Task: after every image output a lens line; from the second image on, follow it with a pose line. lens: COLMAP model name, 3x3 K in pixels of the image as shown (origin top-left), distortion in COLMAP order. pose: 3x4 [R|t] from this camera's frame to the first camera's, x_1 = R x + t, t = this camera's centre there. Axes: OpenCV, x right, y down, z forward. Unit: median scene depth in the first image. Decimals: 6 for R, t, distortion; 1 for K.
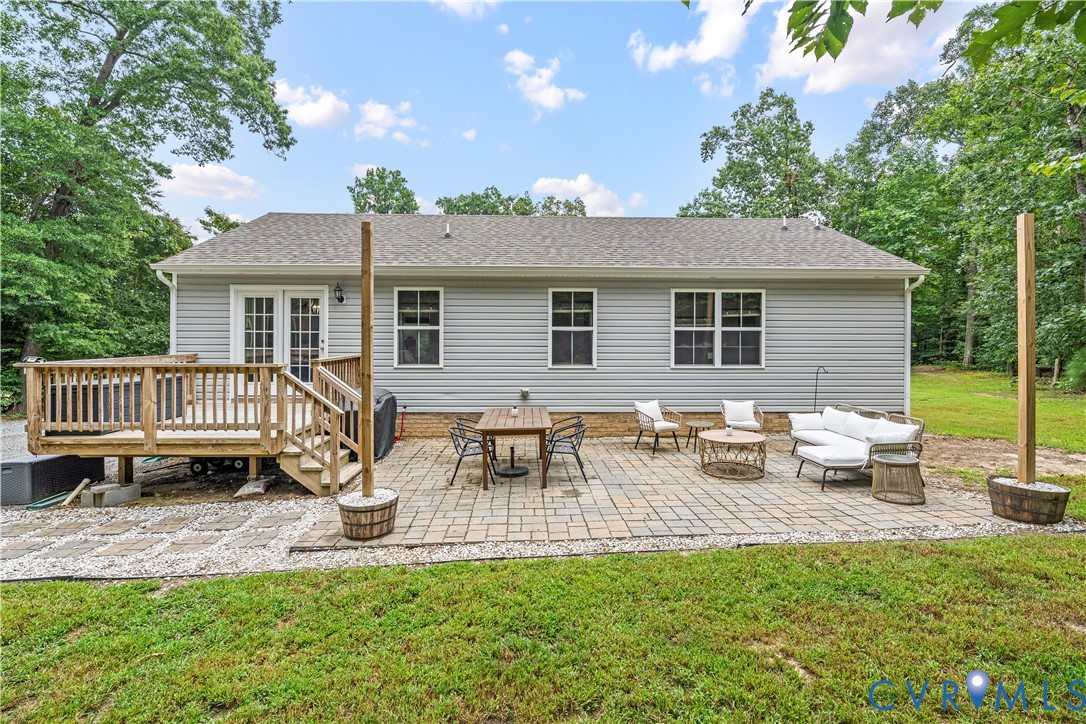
lens RADIAL K [[485.9, 0, 549.6], [0, 485.9, 344.2], [0, 0, 1]] dist [-0.000590, 0.000064]
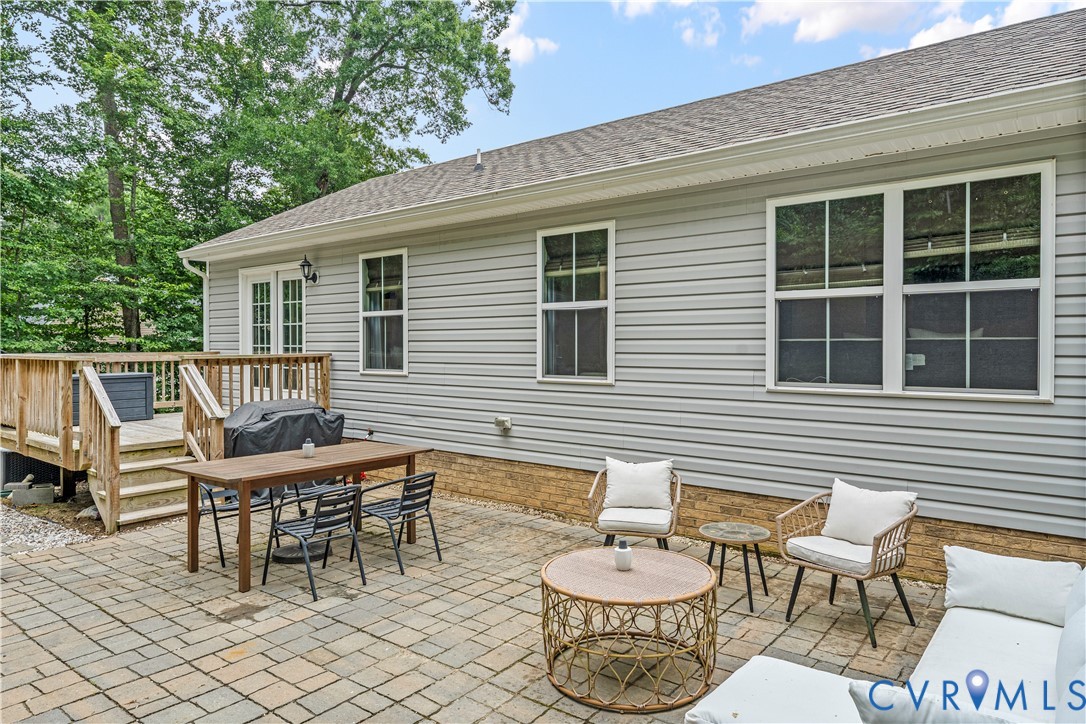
lens RADIAL K [[691.9, 0, 547.3], [0, 691.9, 358.1], [0, 0, 1]] dist [0.005234, -0.001933]
pose [[0.751354, 0.008128, -0.659850, 0.501481], [-0.008522, 0.999960, 0.002613, 0.021506], [0.659845, 0.003660, 0.751393, 0.430836]]
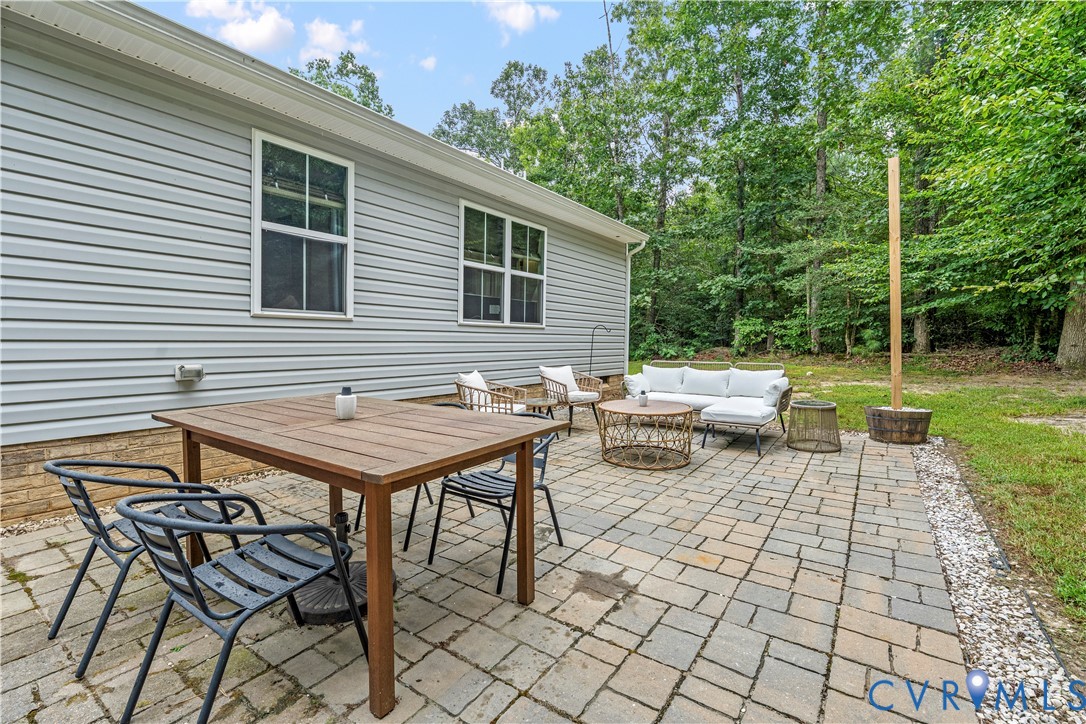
lens RADIAL K [[485.9, 0, 548.6], [0, 485.9, 351.2], [0, 0, 1]] dist [-0.000590, 0.000064]
pose [[0.611705, -0.017738, 0.790887, -0.182744], [0.006162, 0.999825, 0.017658, 0.074163], [-0.791062, -0.005928, 0.611707, 0.520310]]
